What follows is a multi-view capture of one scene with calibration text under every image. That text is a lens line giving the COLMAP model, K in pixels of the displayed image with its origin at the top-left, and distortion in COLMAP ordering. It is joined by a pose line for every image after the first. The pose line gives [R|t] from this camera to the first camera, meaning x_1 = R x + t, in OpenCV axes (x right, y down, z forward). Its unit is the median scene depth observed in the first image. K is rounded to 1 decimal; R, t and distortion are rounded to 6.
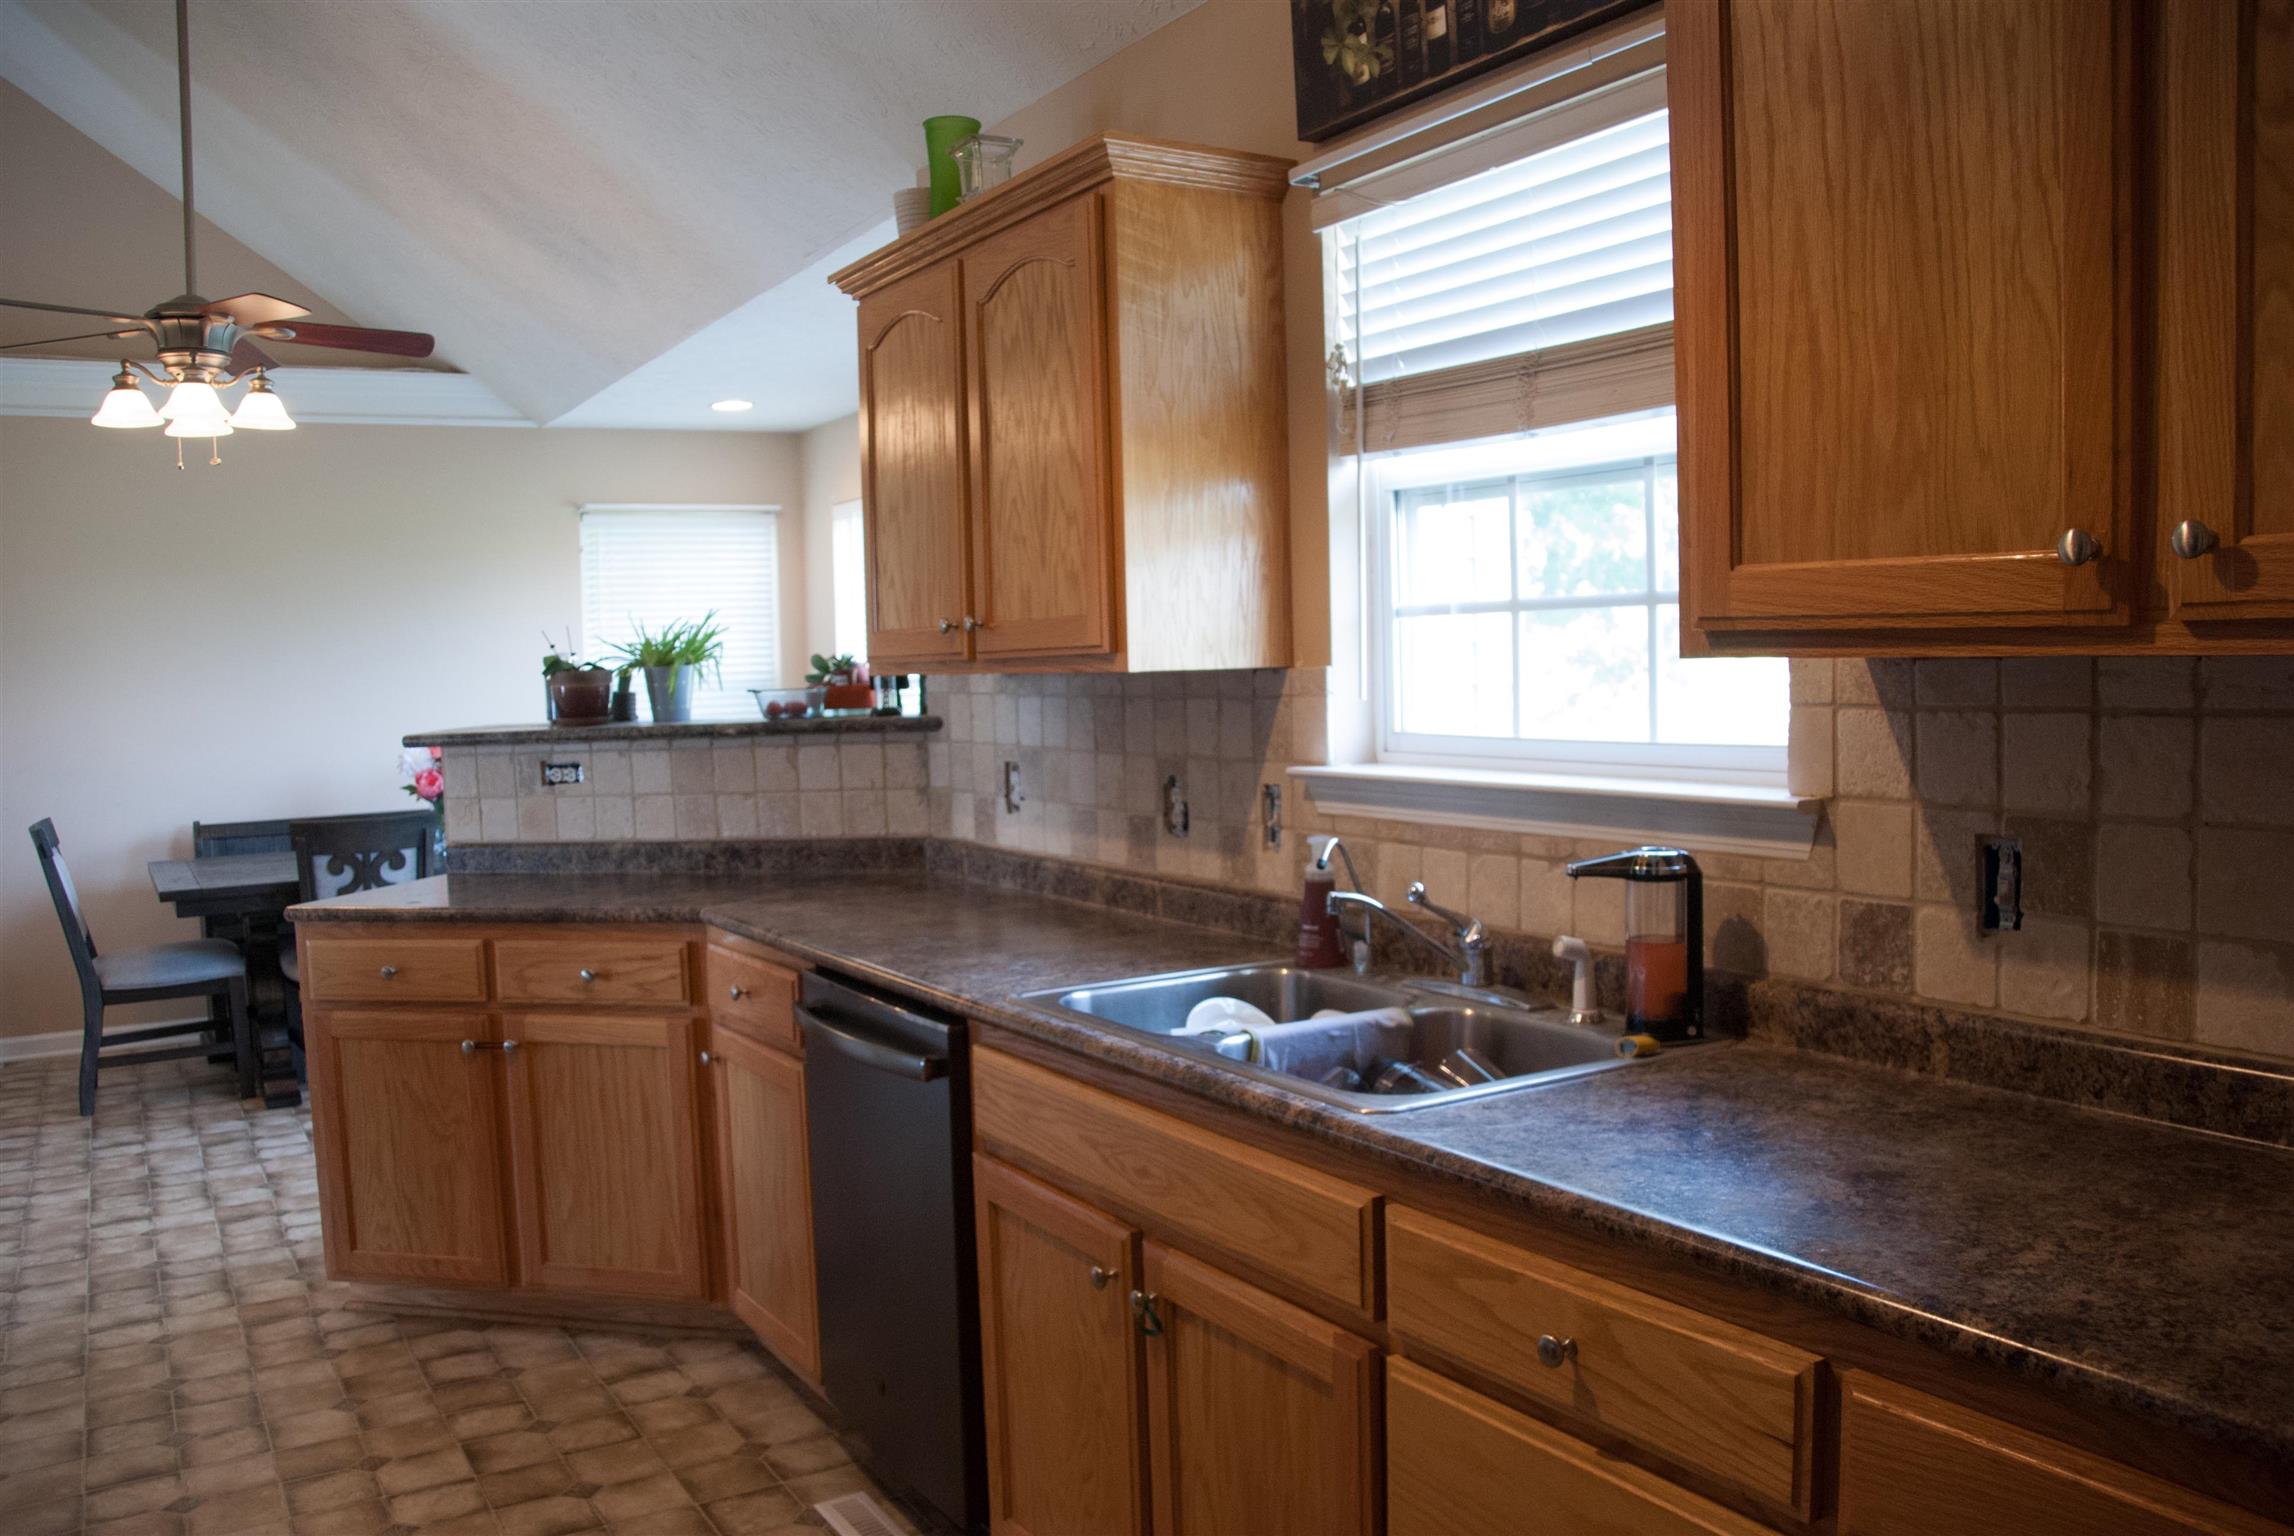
lens RADIAL K [[1826.1, 0, 1147.6], [0, 1826.1, 783.5], [0, 0, 1]] dist [-0.164688, 0.101624]
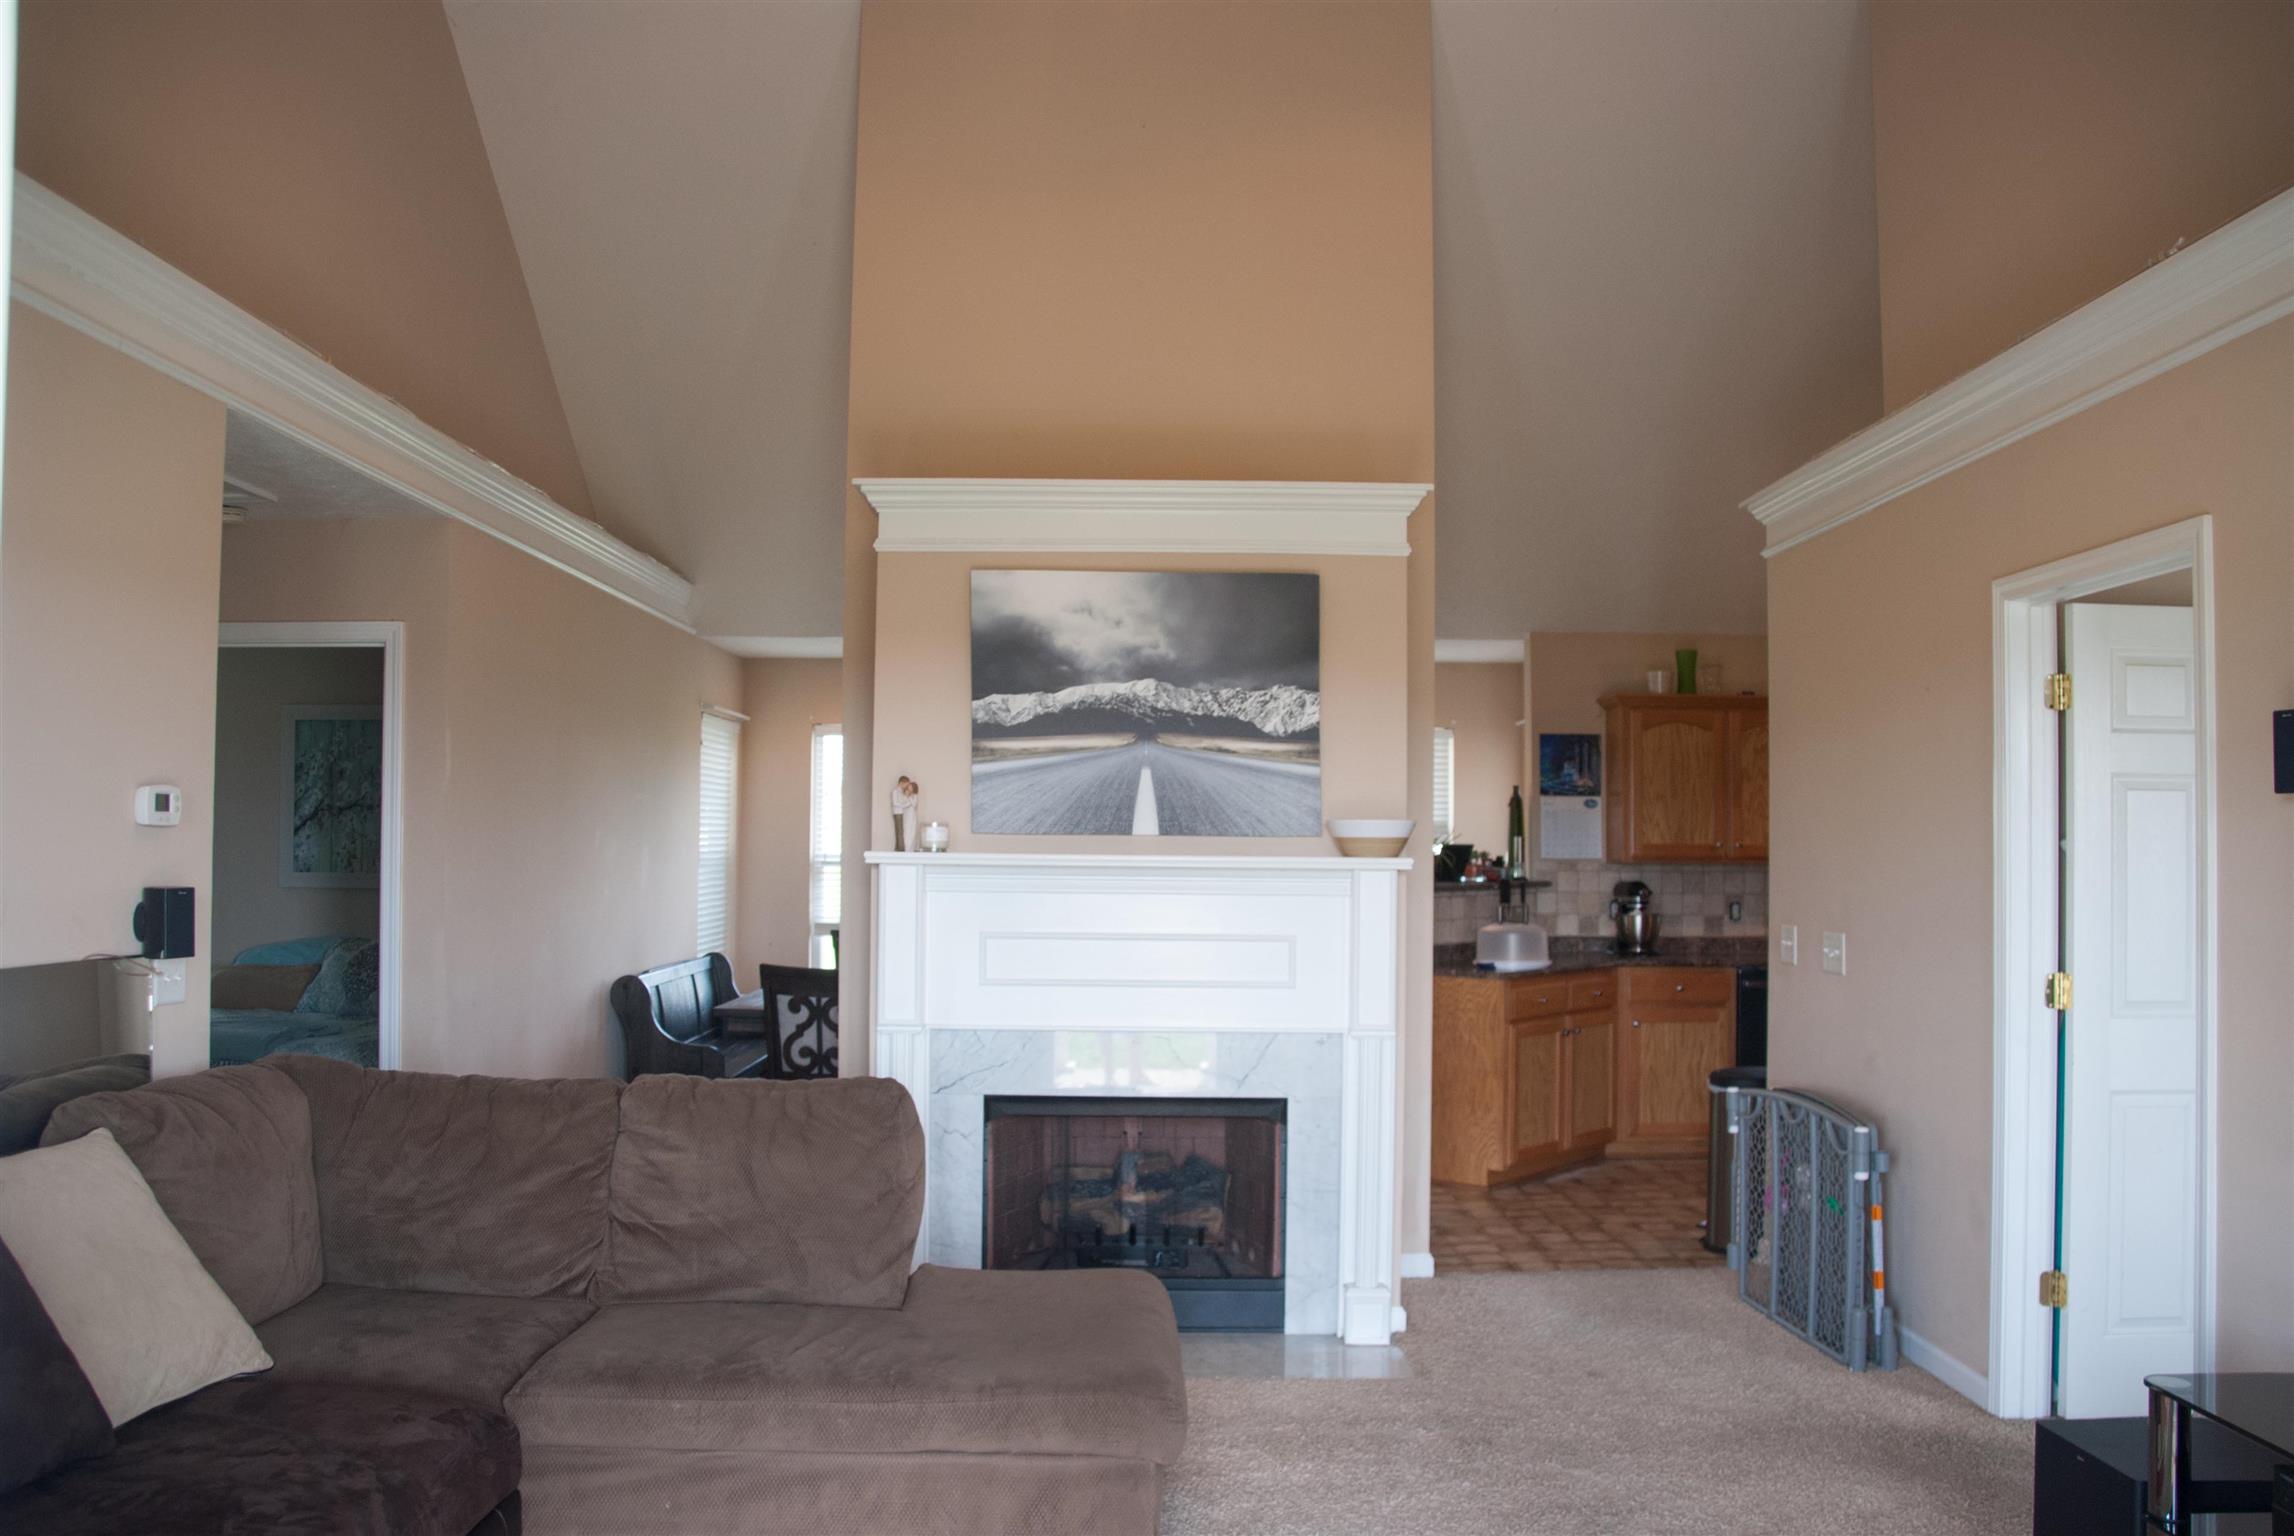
lens RADIAL K [[1826.1, 0, 1136.4], [0, 1826.1, 770.7], [0, 0, 1]] dist [-0.164688, 0.101624]
pose [[0.517676, 0.069415, 0.852756, -2.576869], [0.037166, 0.993938, -0.103469, 0.044359], [-0.854769, 0.085257, 0.511958, 0.327939]]
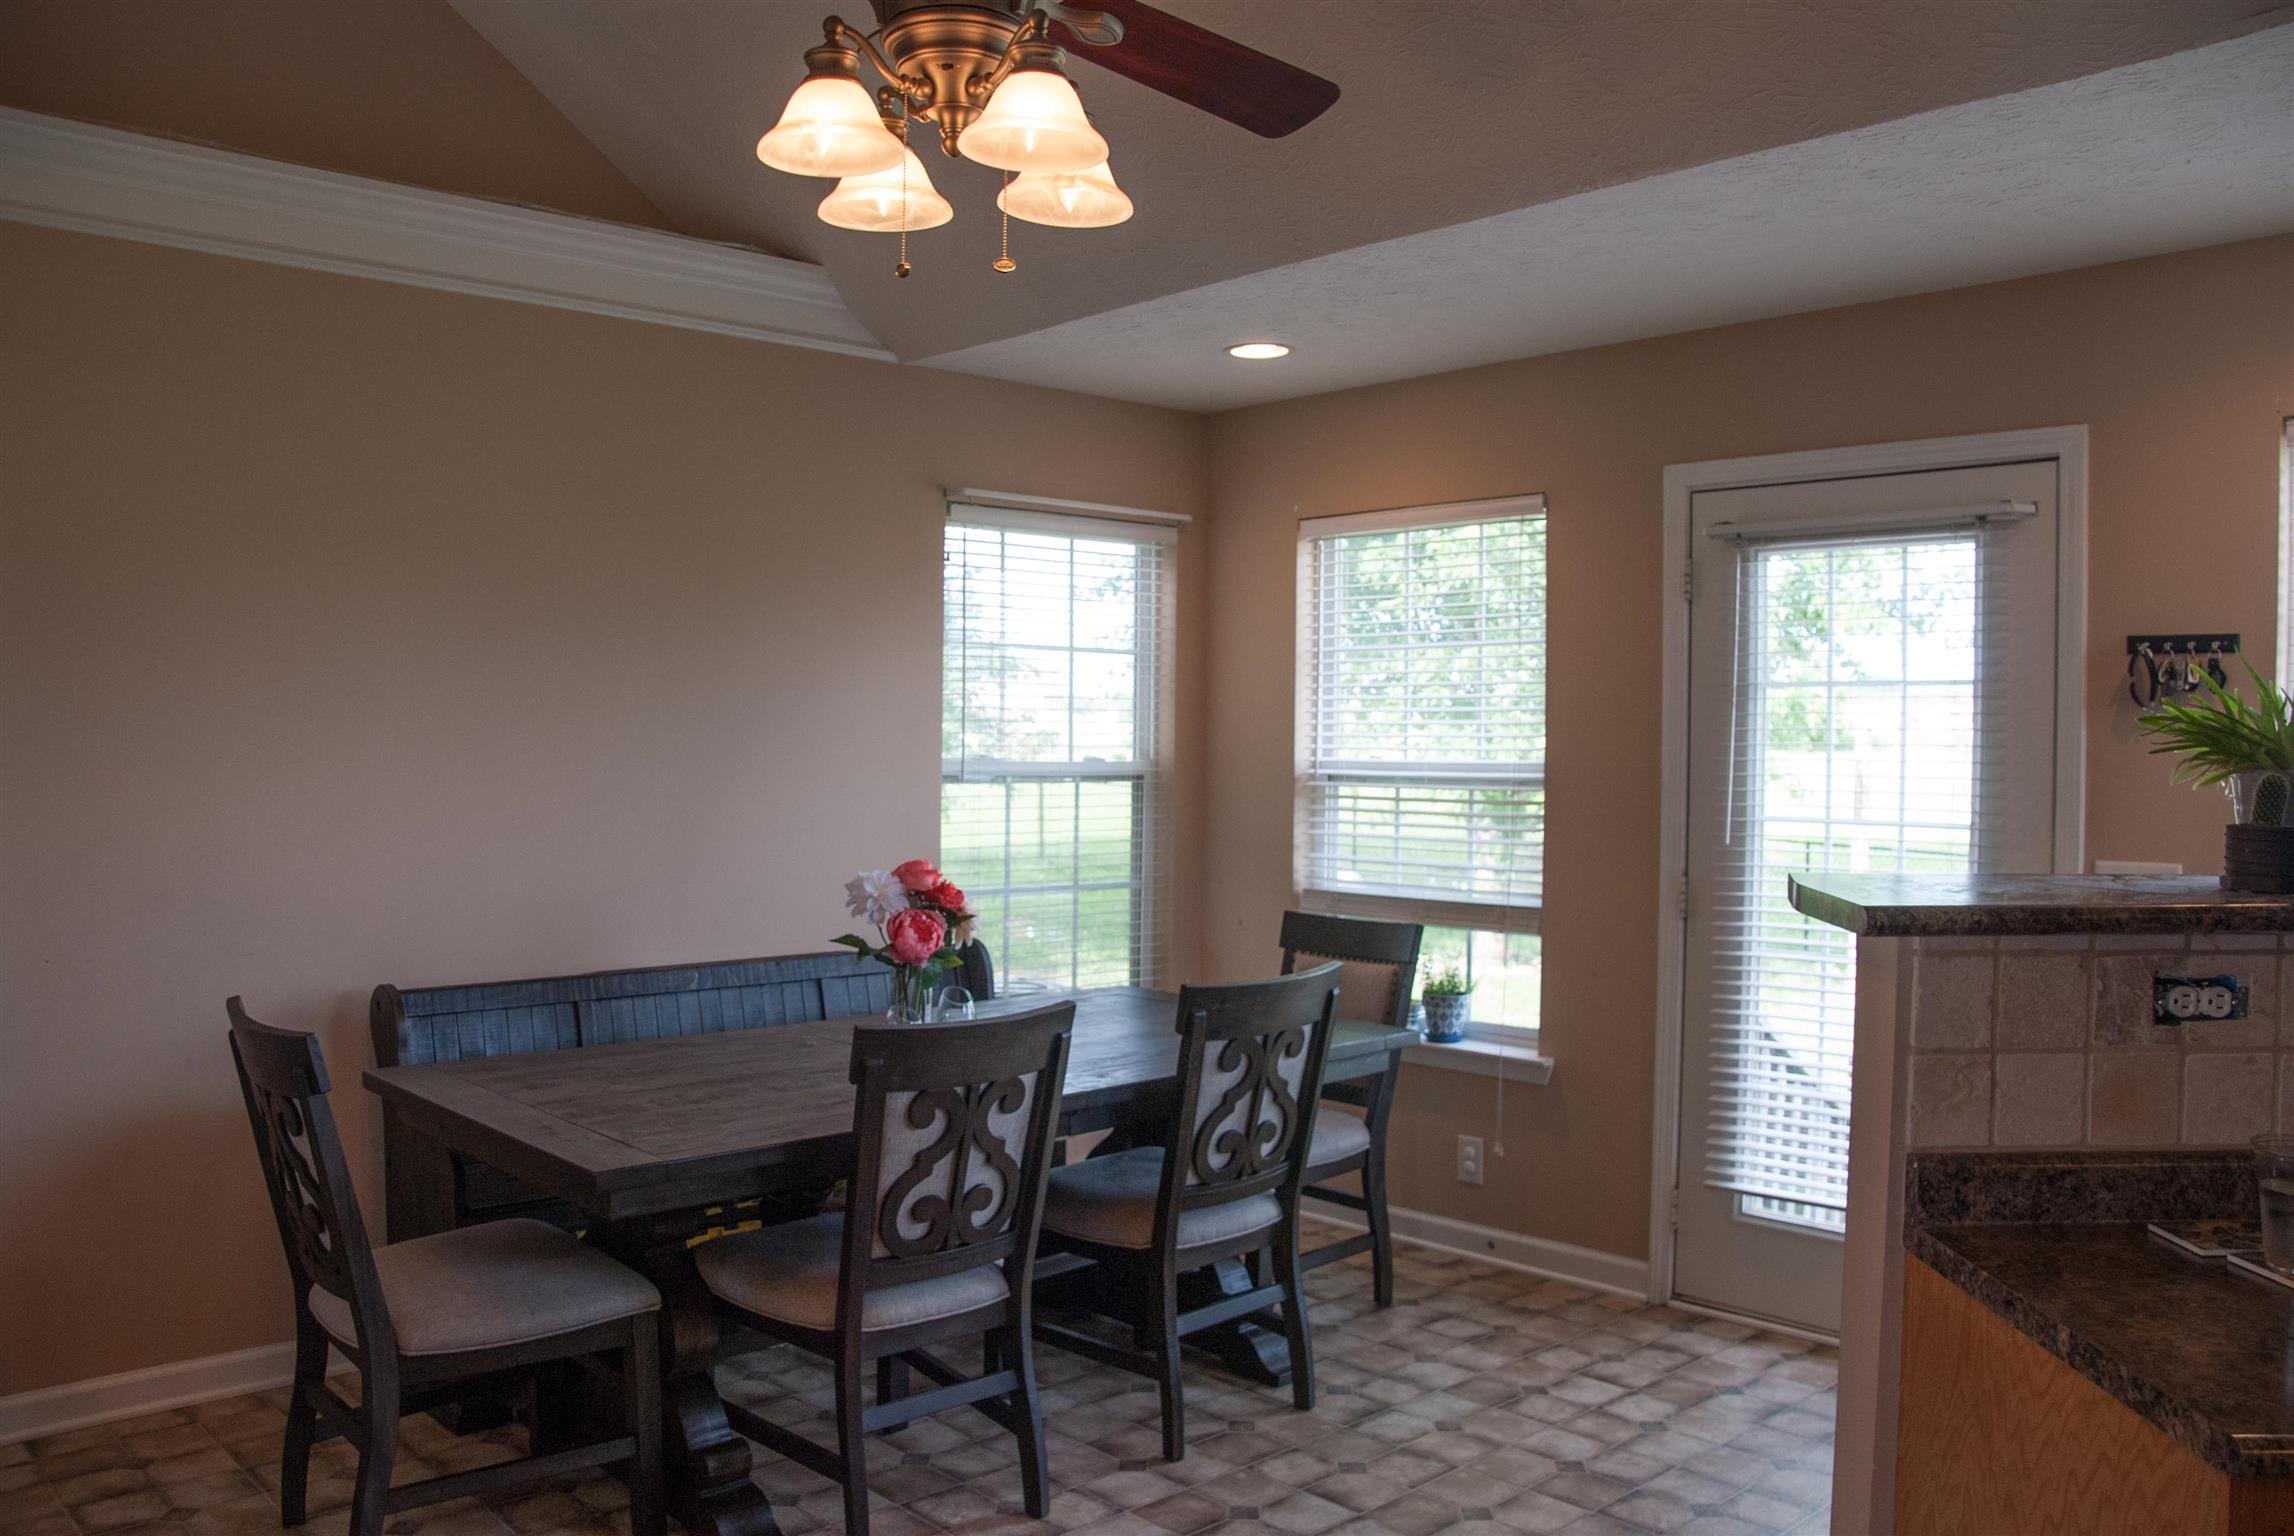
lens RADIAL K [[1826.1, 0, 1143.6], [0, 1826.1, 782.6], [0, 0, 1]] dist [-0.164688, 0.101624]
pose [[0.978140, 0.035919, 0.204822, -0.820464], [-0.025589, 0.998274, -0.052864, -0.036258], [-0.206367, 0.046467, 0.977371, 0.758478]]
